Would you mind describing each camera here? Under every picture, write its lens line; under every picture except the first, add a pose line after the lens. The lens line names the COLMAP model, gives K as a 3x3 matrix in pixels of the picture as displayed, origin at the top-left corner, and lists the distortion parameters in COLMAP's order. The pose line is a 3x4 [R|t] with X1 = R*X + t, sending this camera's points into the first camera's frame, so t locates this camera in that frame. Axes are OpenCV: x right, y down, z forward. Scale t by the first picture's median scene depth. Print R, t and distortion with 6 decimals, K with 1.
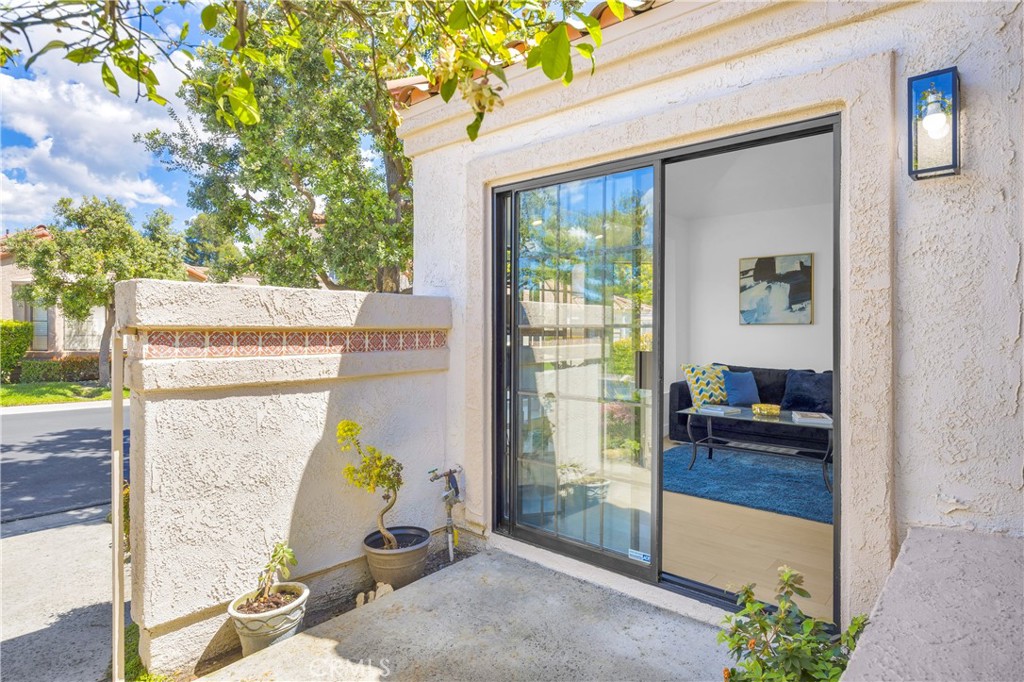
lens RADIAL K [[599.1, 0, 492.5], [0, 599.1, 332.4], [0, 0, 1]] dist [-0.002557, -0.000400]
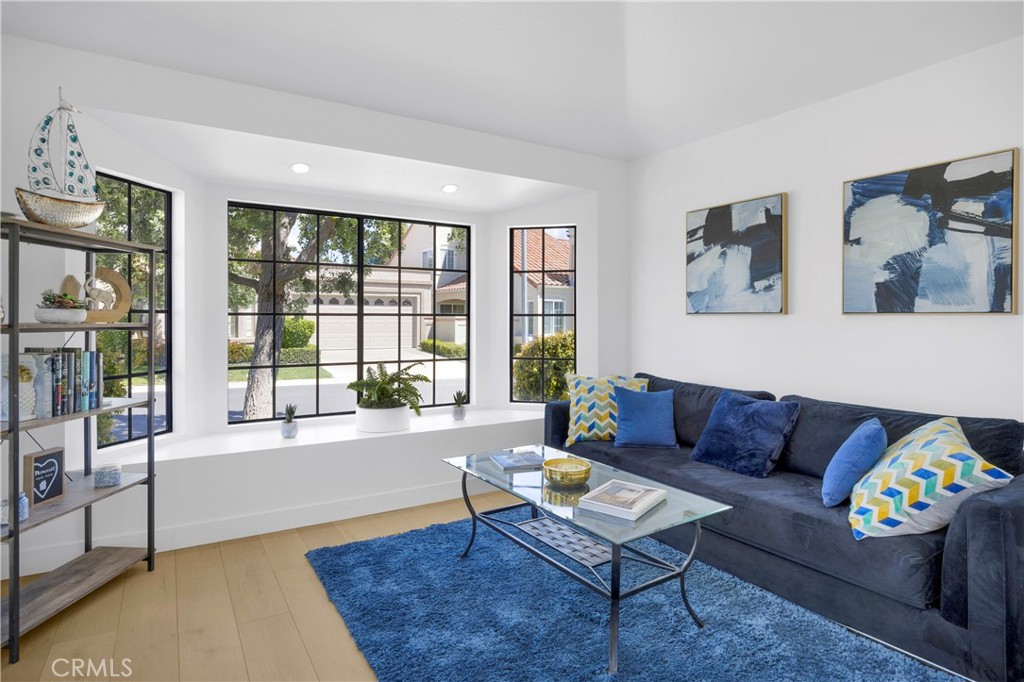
lens RADIAL K [[557.5, 0, 514.9], [0, 557.5, 326.2], [0, 0, 1]] dist [-0.004041, -0.000698]
pose [[0.963028, 0.007194, -0.269304, 0.423058], [-0.005211, 0.999954, 0.008078, -0.004175], [0.269350, -0.006376, 0.963021, 0.396562]]
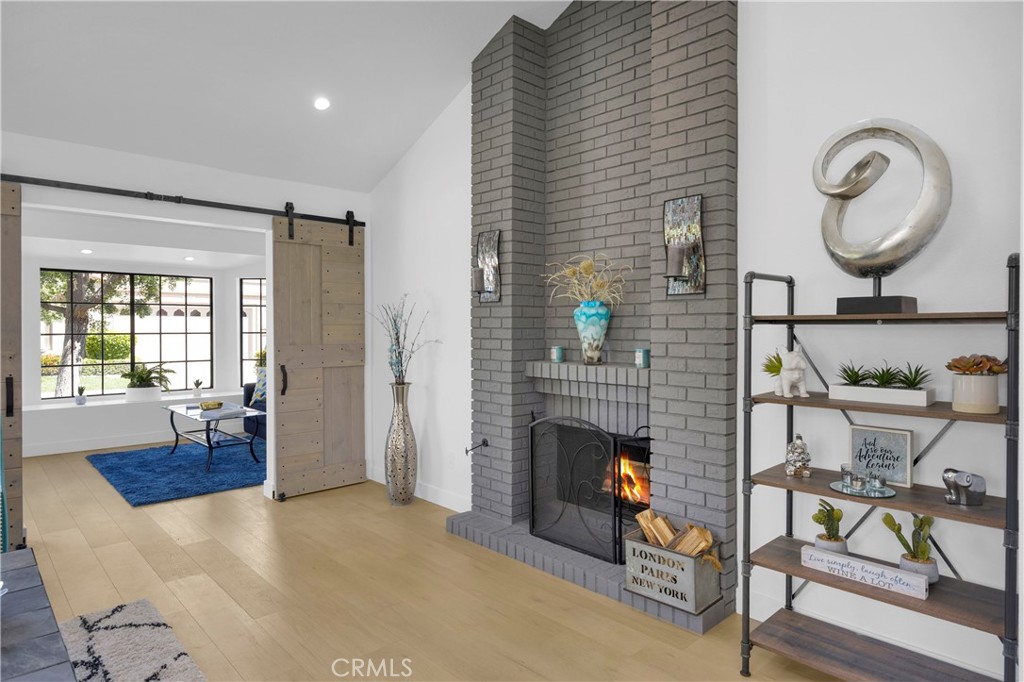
lens RADIAL K [[597.7, 0, 512.0], [0, 597.7, 341.0], [0, 0, 1]] dist [0.004761, 0.000264]
pose [[0.996222, 0.004581, -0.086724, 0.906128], [-0.002863, 0.999797, 0.019923, -0.022303], [0.086797, -0.019600, 0.996033, -0.114398]]
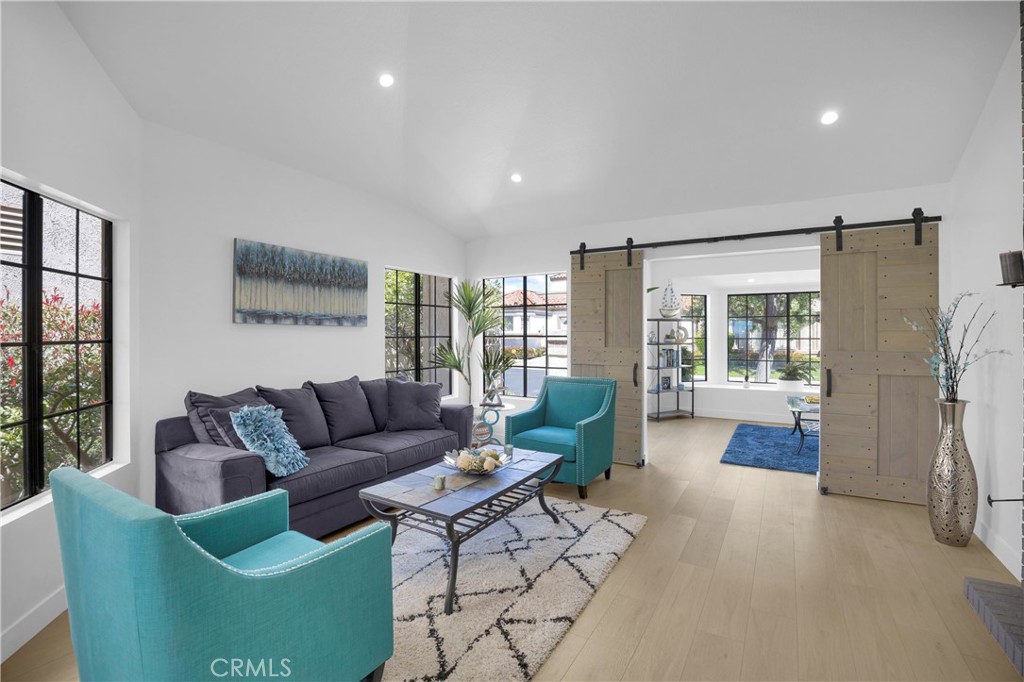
lens RADIAL K [[456.8, 0, 512.0], [0, 456.8, 341.0], [0, 0, 1]] dist [-0.036104, 0.000106]
pose [[0.180006, 0.016868, -0.983521, 1.075872], [-0.000981, 0.999856, 0.016969, -0.023971], [0.983665, -0.002090, 0.179997, 0.082191]]
